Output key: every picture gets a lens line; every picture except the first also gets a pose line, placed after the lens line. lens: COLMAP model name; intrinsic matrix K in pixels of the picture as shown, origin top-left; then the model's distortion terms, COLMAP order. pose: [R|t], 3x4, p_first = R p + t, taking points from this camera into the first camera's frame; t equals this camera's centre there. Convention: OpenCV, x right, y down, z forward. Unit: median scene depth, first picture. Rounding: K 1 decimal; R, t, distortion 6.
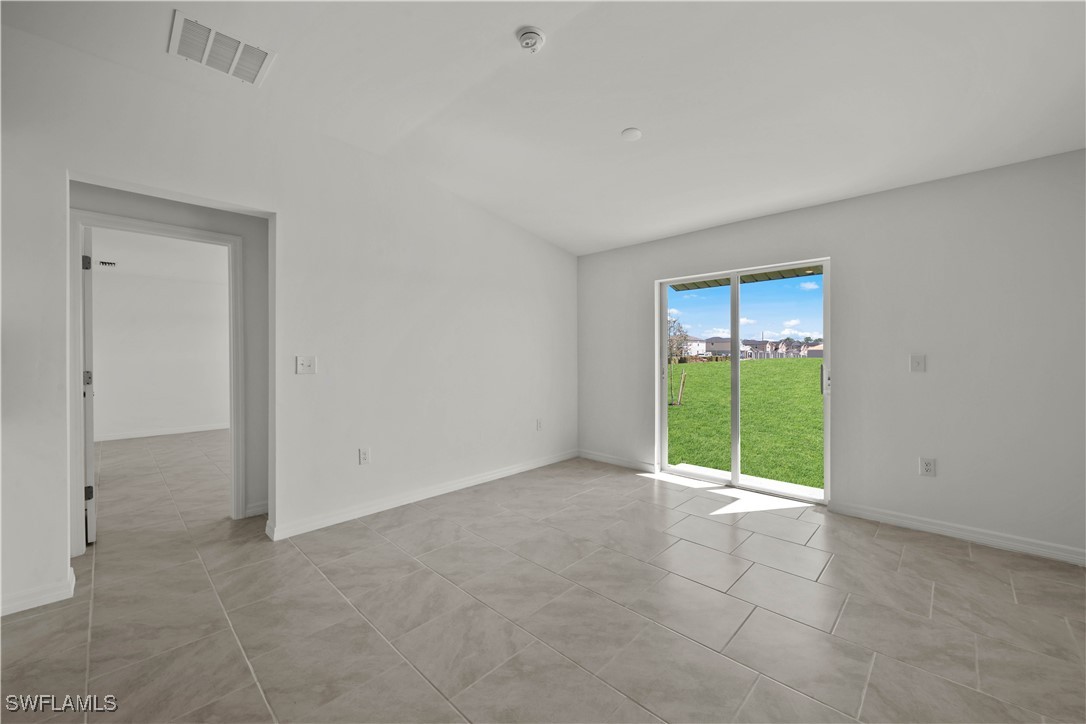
lens RADIAL K [[423.9, 0, 540.7], [0, 423.9, 355.0], [0, 0, 1]] dist [0.004396, -0.003402]
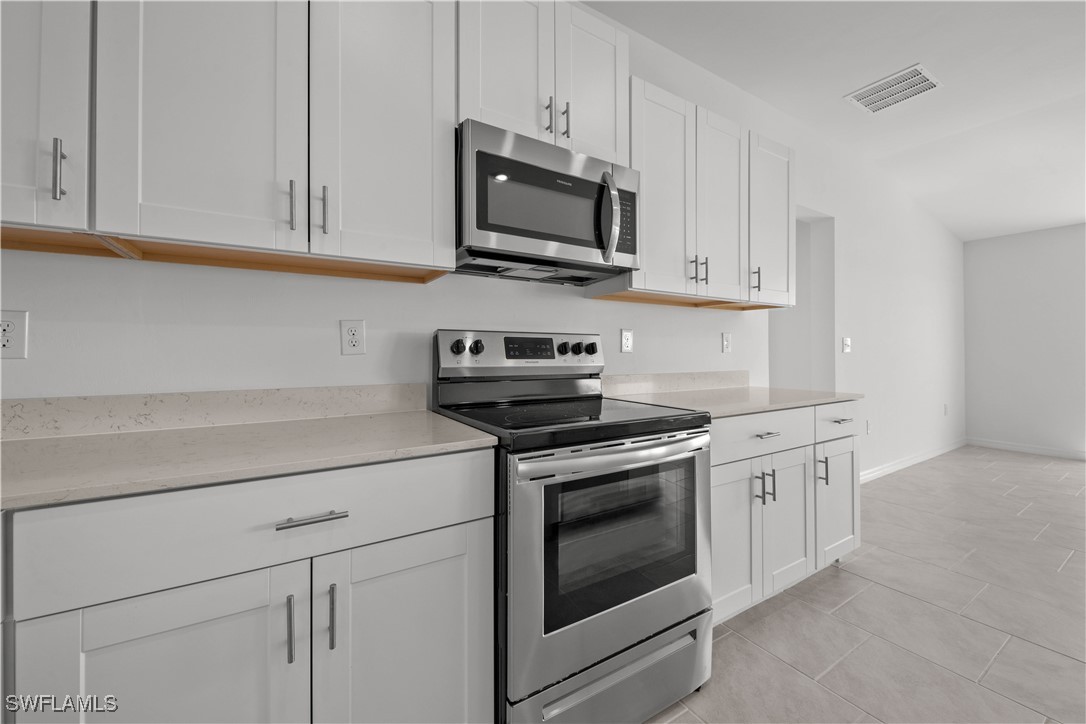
lens RADIAL K [[423.9, 0, 546.2], [0, 423.9, 346.3], [0, 0, 1]] dist [0.004396, -0.003402]
pose [[0.972158, -0.001474, -0.234323, -1.101271], [-0.001520, 0.999920, -0.012596, 0.043449], [0.234323, 0.012602, 0.972077, -0.338037]]
